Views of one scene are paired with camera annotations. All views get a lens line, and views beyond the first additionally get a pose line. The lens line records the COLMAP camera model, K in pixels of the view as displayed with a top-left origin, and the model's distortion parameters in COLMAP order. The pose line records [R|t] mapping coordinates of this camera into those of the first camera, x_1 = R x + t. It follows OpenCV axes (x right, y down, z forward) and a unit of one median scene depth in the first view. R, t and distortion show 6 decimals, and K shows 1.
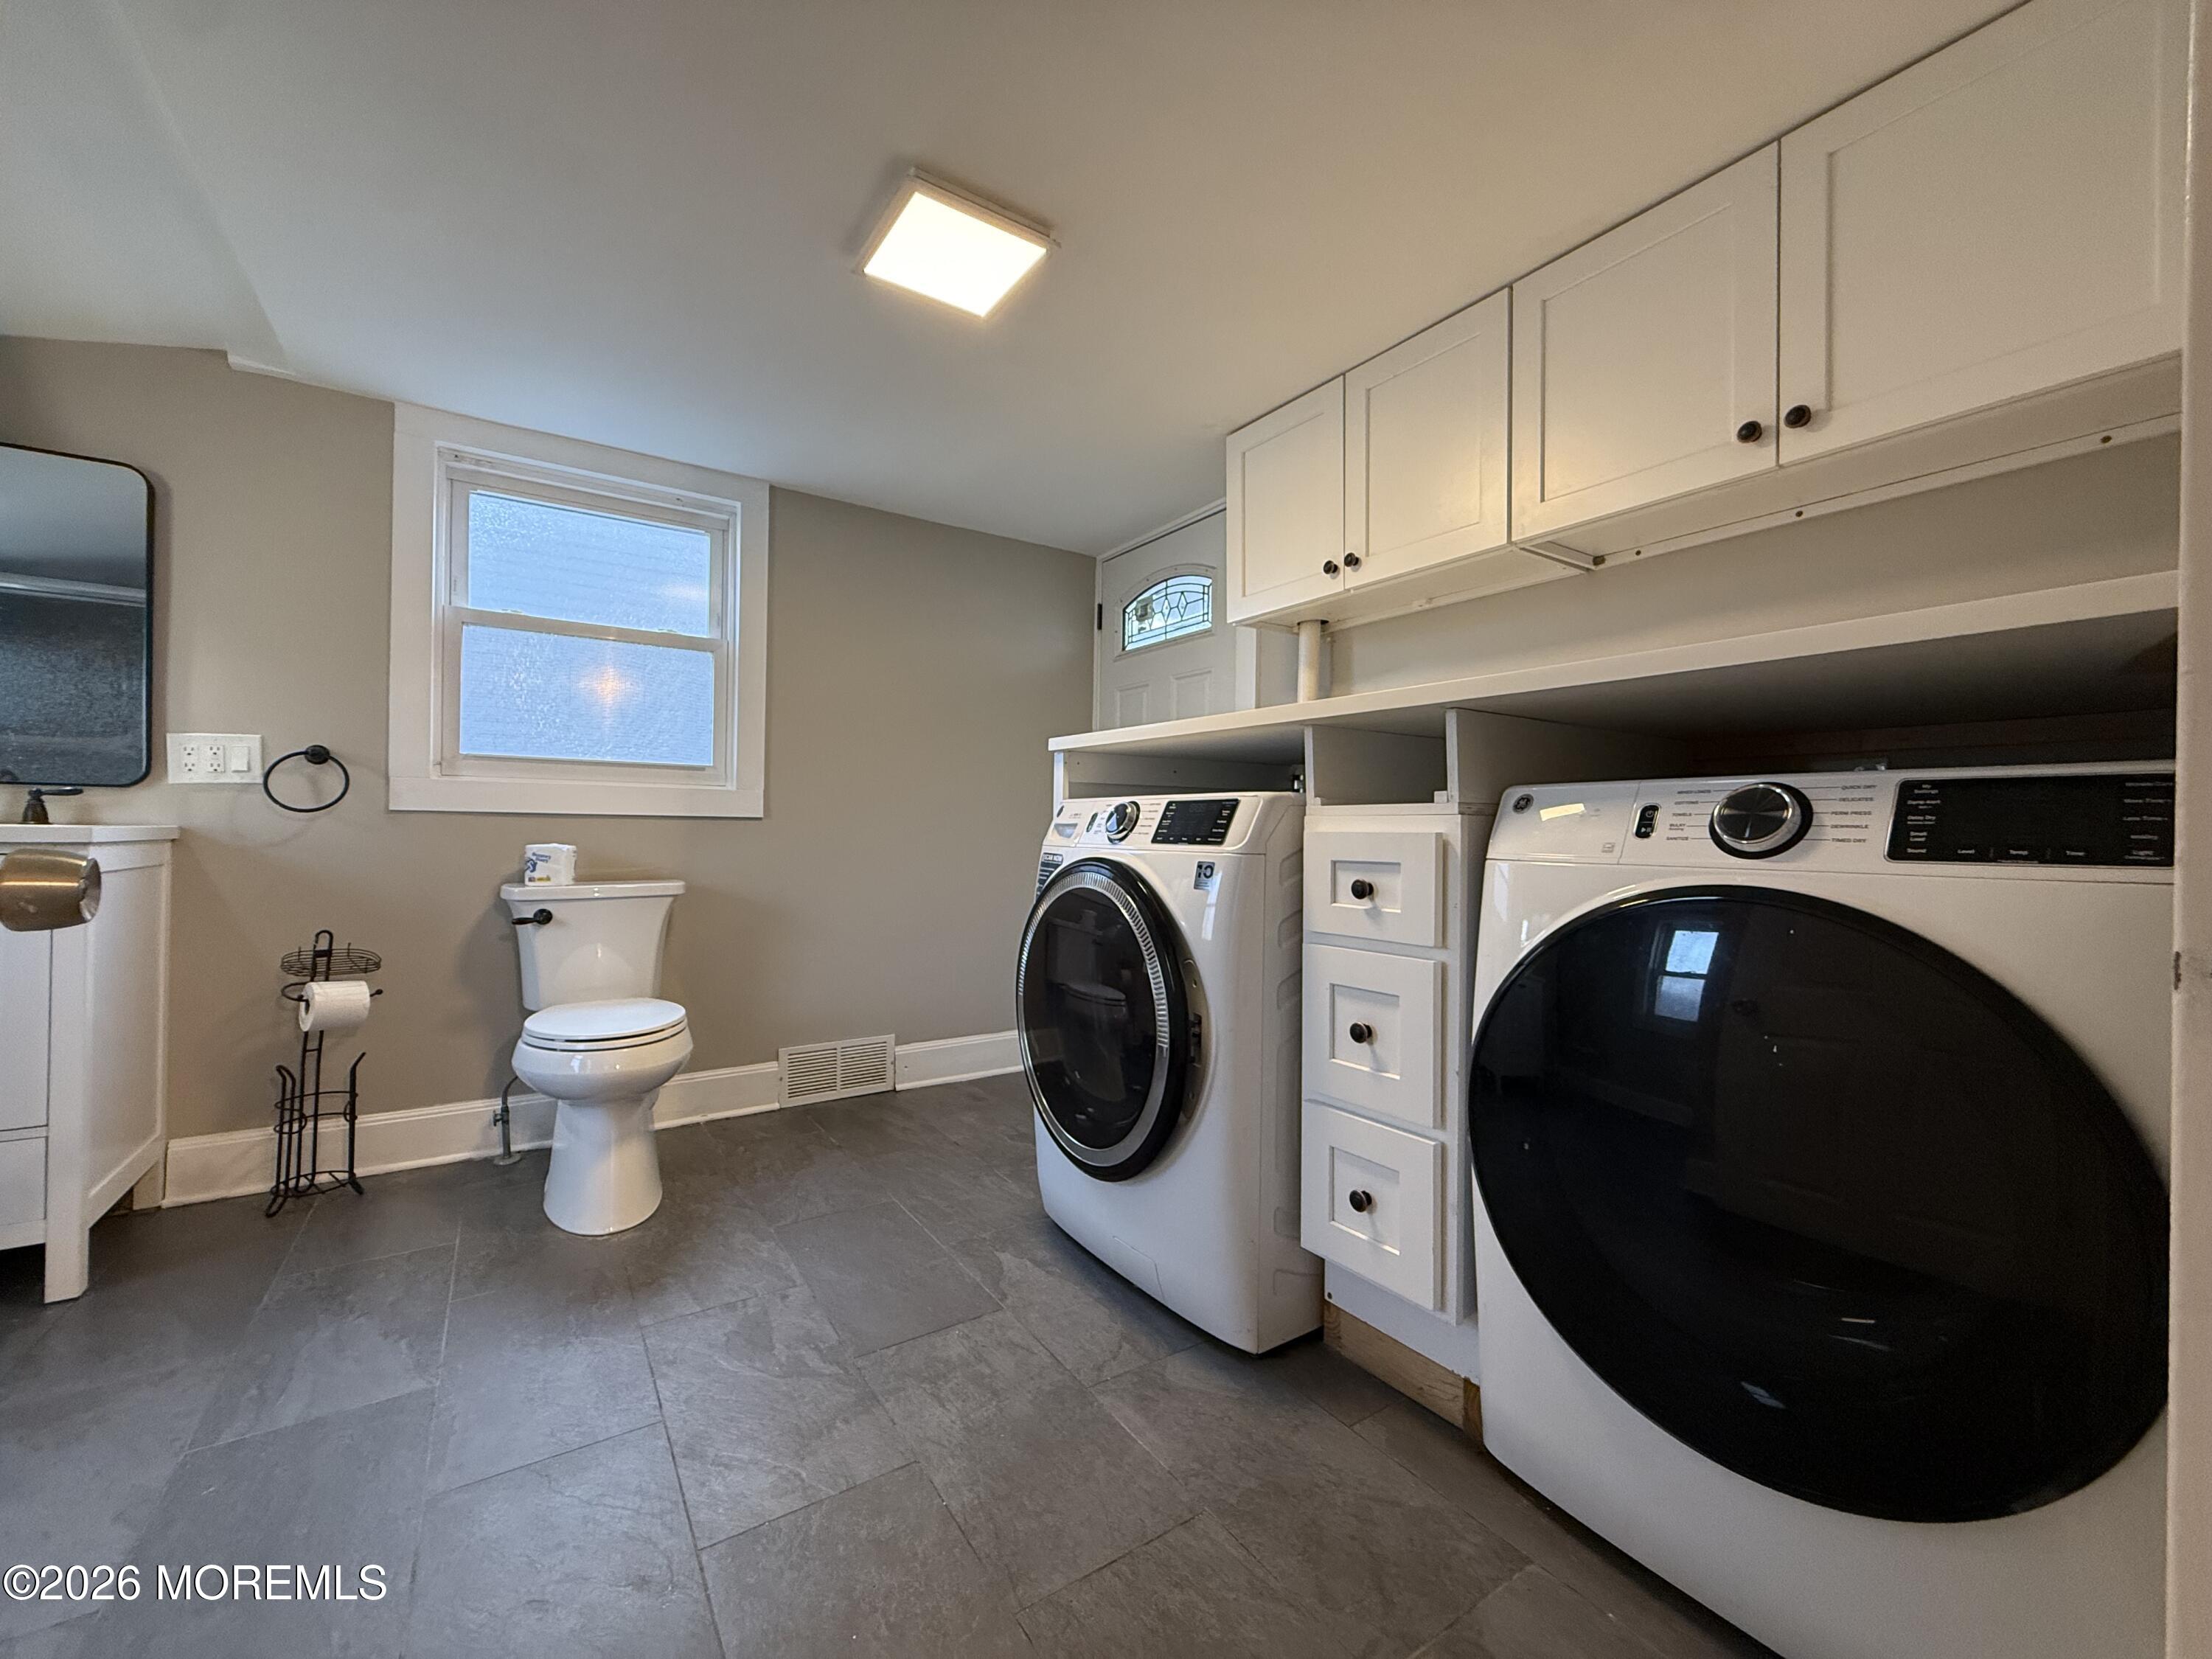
lens RADIAL K [[876.9, 0, 1097.9], [0, 876.9, 831.9], [0, 0, 1]] dist [-0.000254, 0.000020]
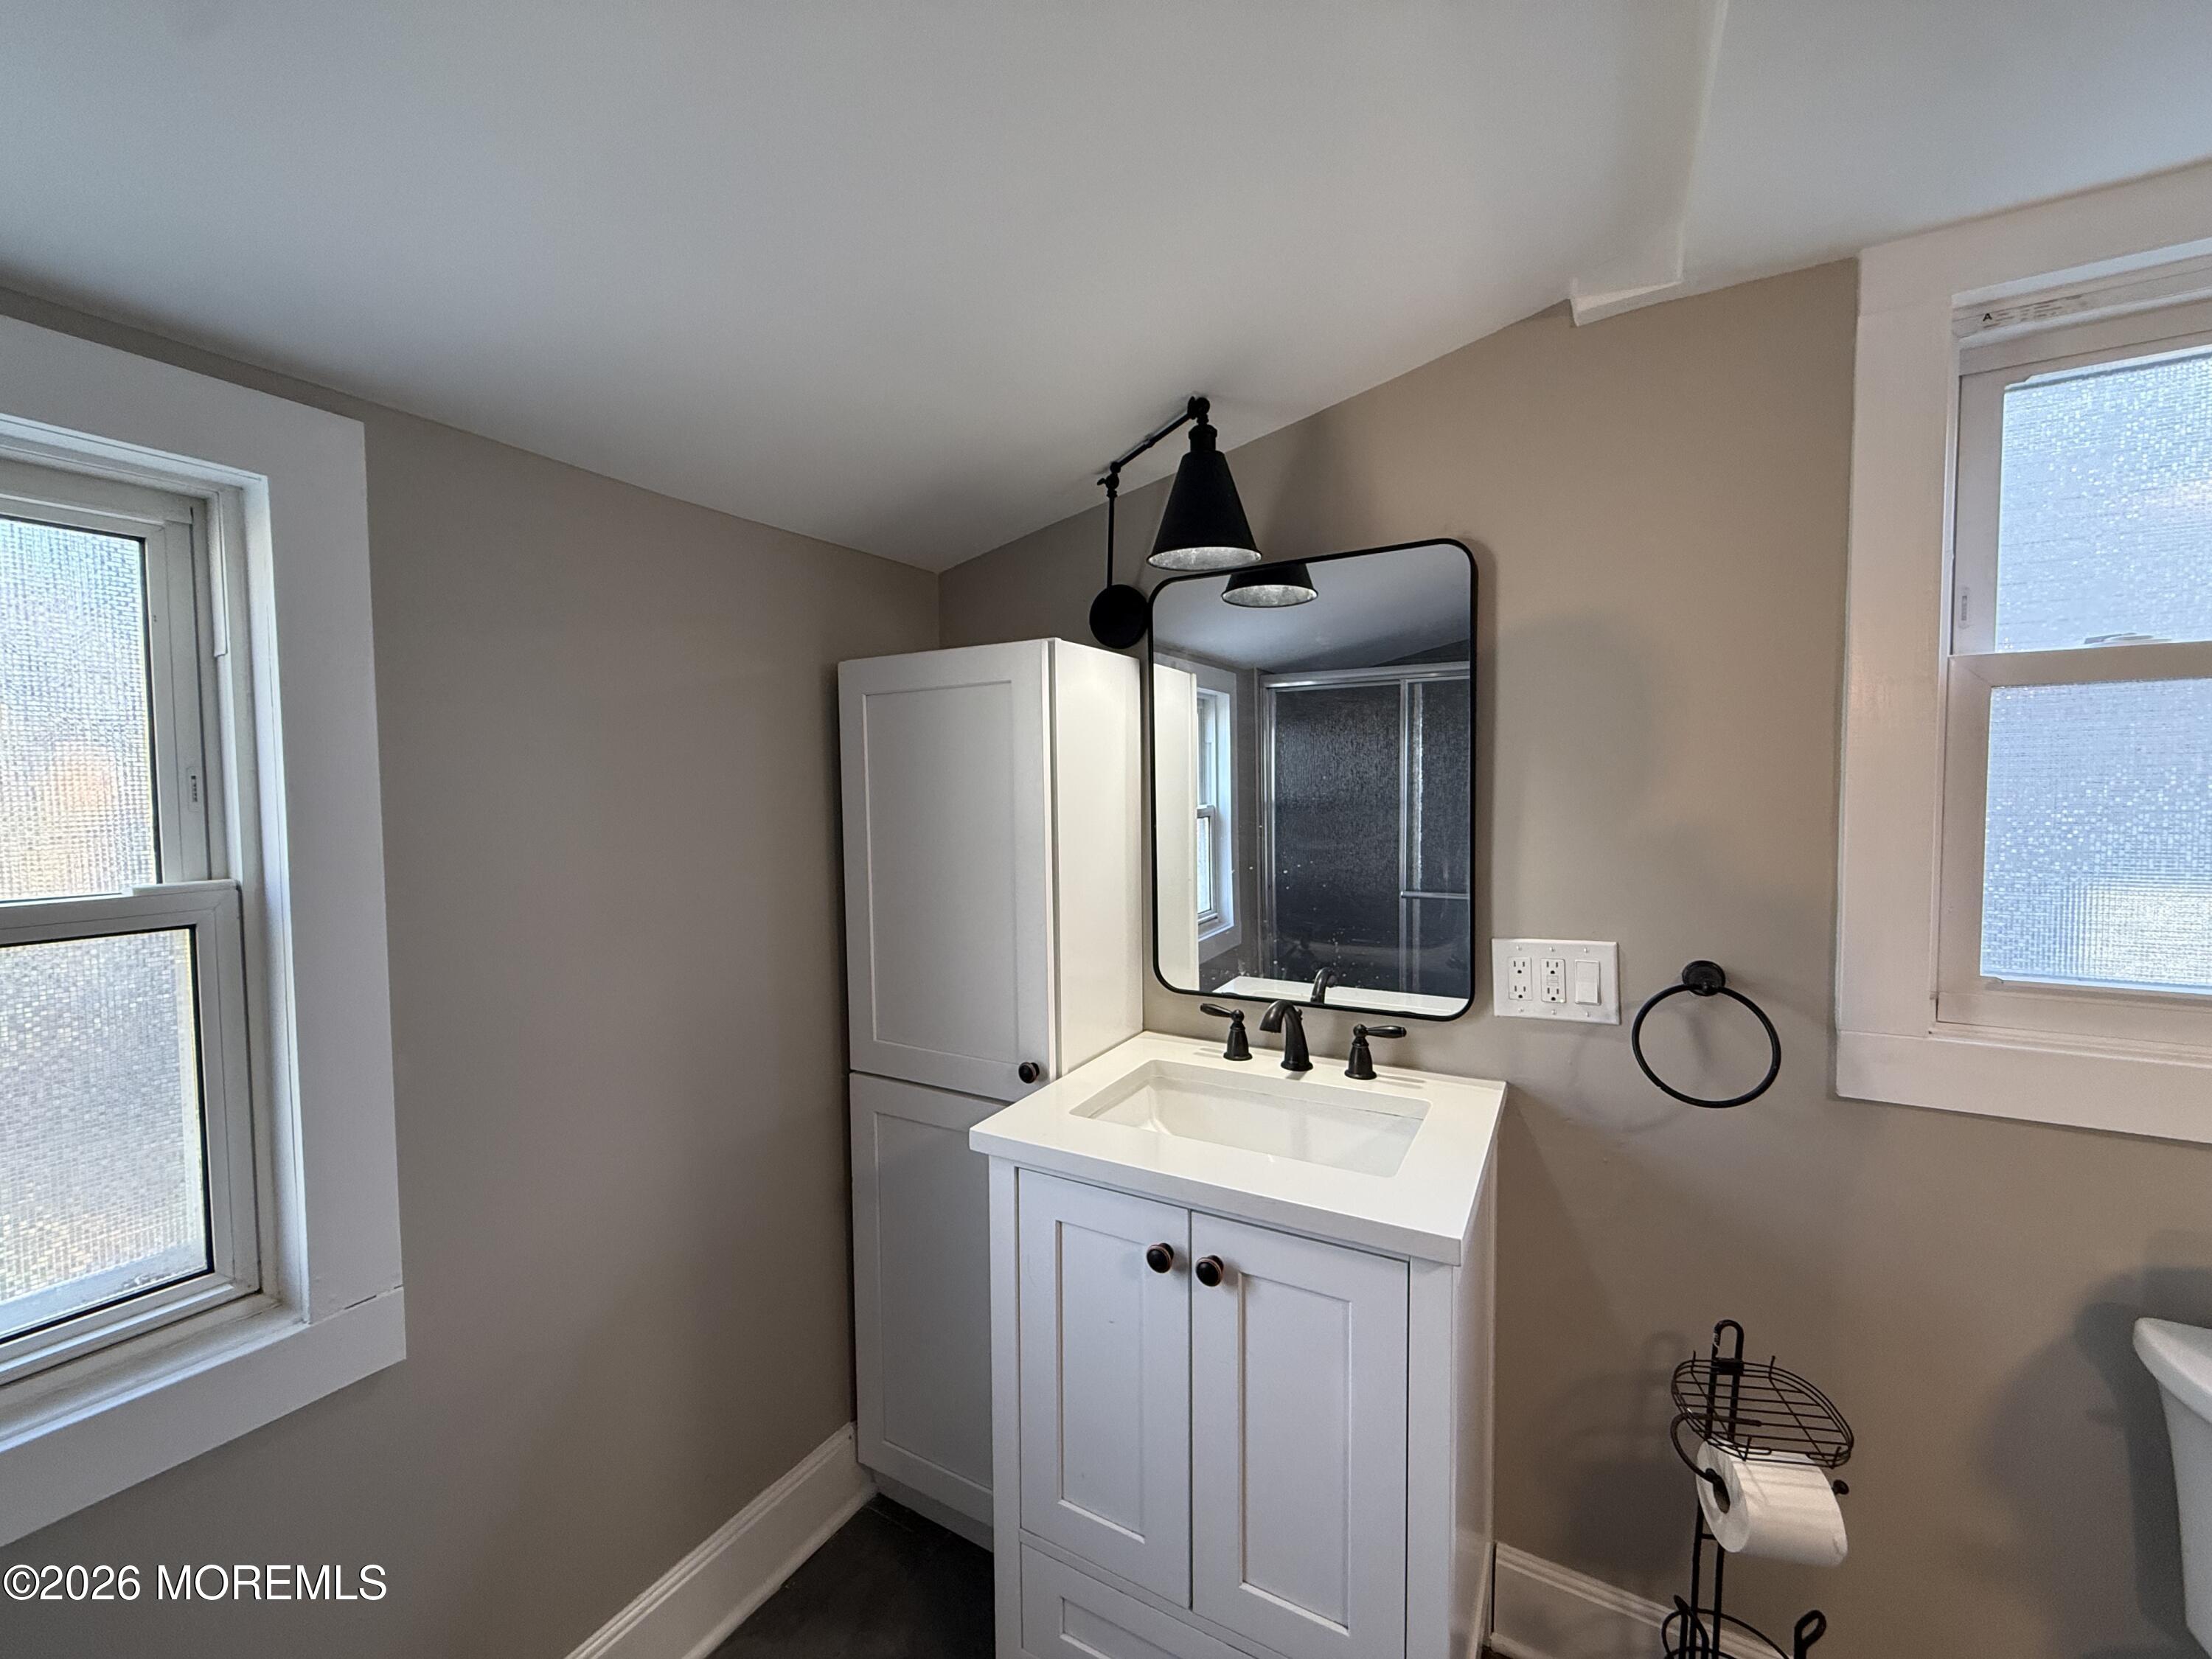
lens RADIAL K [[879.2, 0, 1099.1], [0, 879.2, 829.4], [0, 0, 1]] dist [-0.002439, -0.000163]
pose [[0.442541, 0.020646, -0.896511, -0.581574], [0.017787, 0.999336, 0.031794, -0.209985], [0.896572, -0.030016, 0.441880, 0.432413]]
